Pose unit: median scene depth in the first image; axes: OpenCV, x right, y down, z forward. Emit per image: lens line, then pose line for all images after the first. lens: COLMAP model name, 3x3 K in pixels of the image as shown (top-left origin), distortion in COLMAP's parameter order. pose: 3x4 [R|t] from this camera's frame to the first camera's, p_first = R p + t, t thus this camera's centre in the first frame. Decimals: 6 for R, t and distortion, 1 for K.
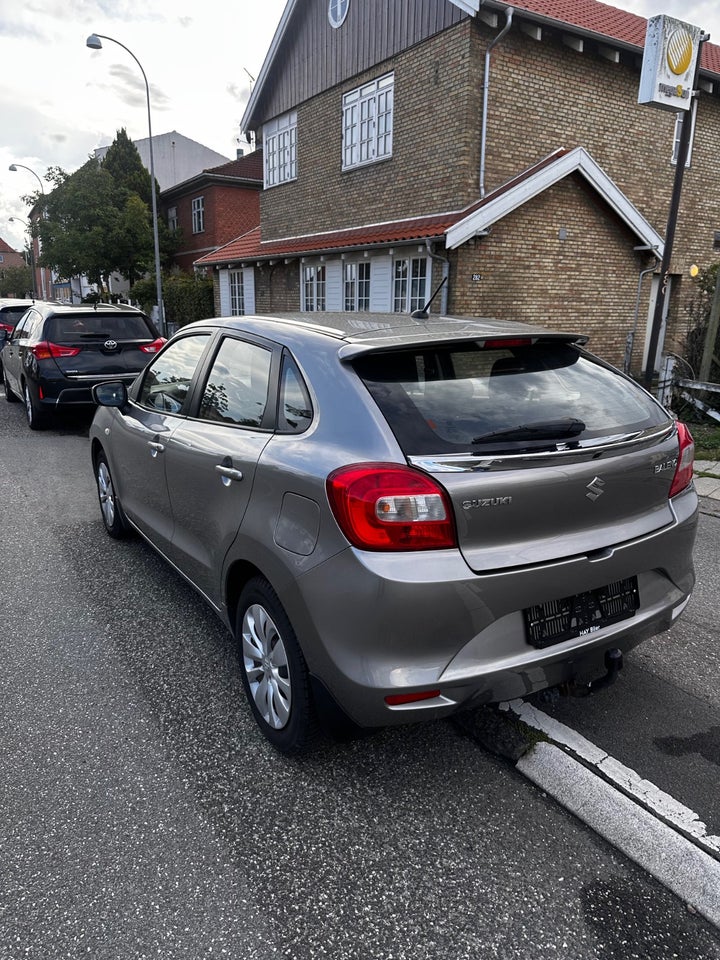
lens RADIAL K [[689.8, 0, 364.2], [0, 689.8, 477.0], [0, 0, 1]] dist [0.013591, -0.004018]
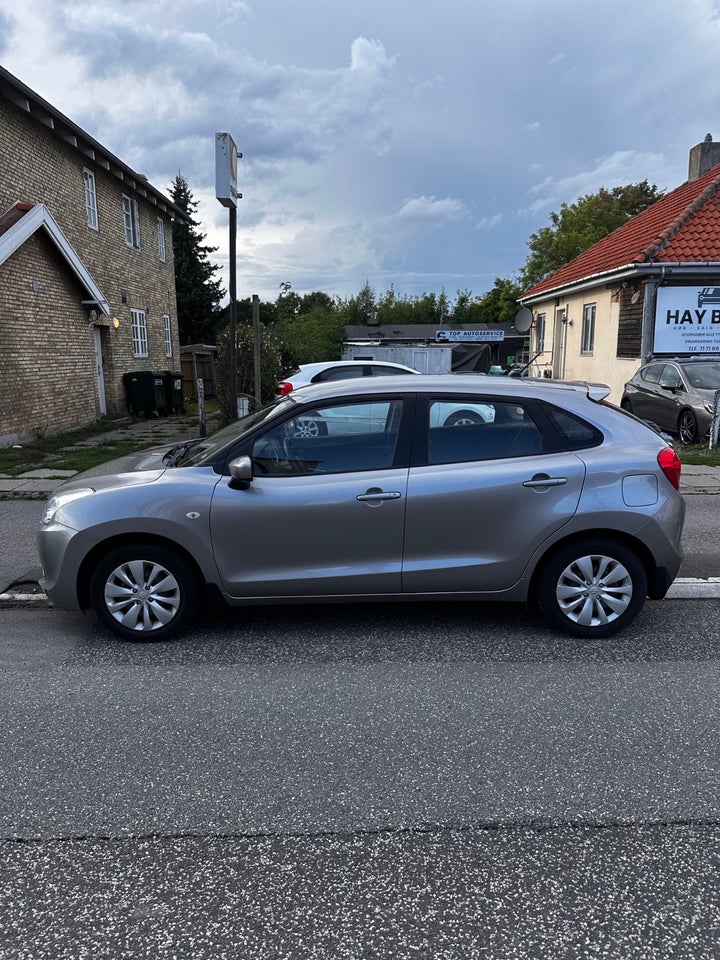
lens RADIAL K [[689.8, 0, 359.4], [0, 689.8, 489.1], [0, 0, 1]] dist [0.013591, -0.004018]
pose [[0.520481, -0.185706, 0.833434, -2.029672], [0.216351, 0.972894, 0.081669, -0.259373], [-0.826010, 0.137807, 0.546550, 0.591106]]
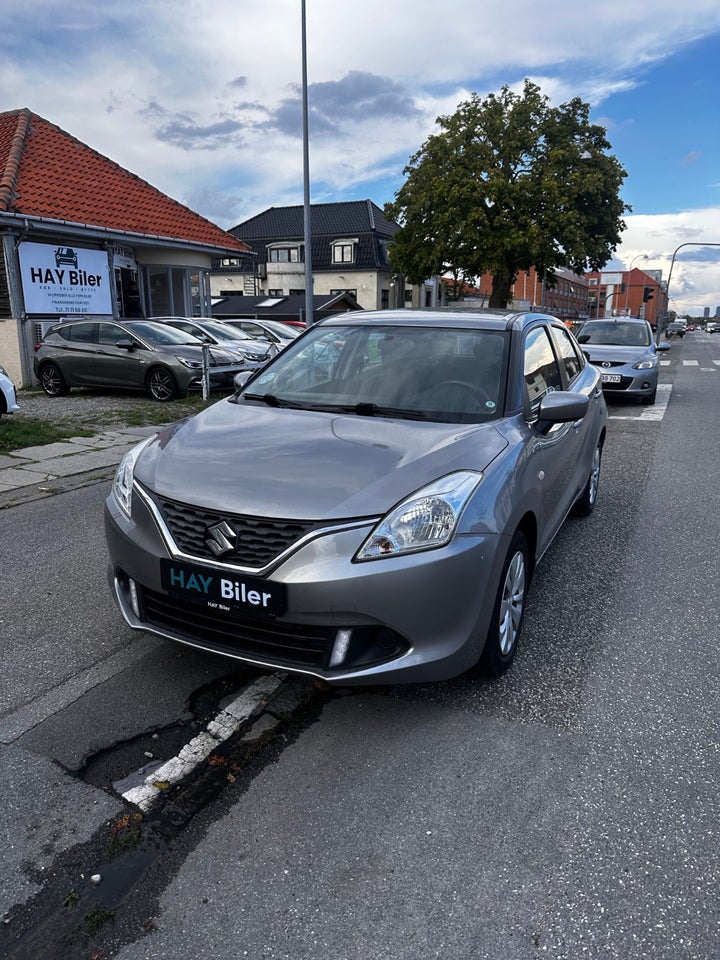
lens RADIAL K [[689.8, 0, 362.5], [0, 689.8, 485.3], [0, 0, 1]] dist [0.013591, -0.004018]
pose [[-0.515243, -0.216621, 0.829216, -1.733200], [0.196068, 0.912079, 0.360097, -0.708139], [-0.834315, 0.348120, -0.427470, 2.845405]]
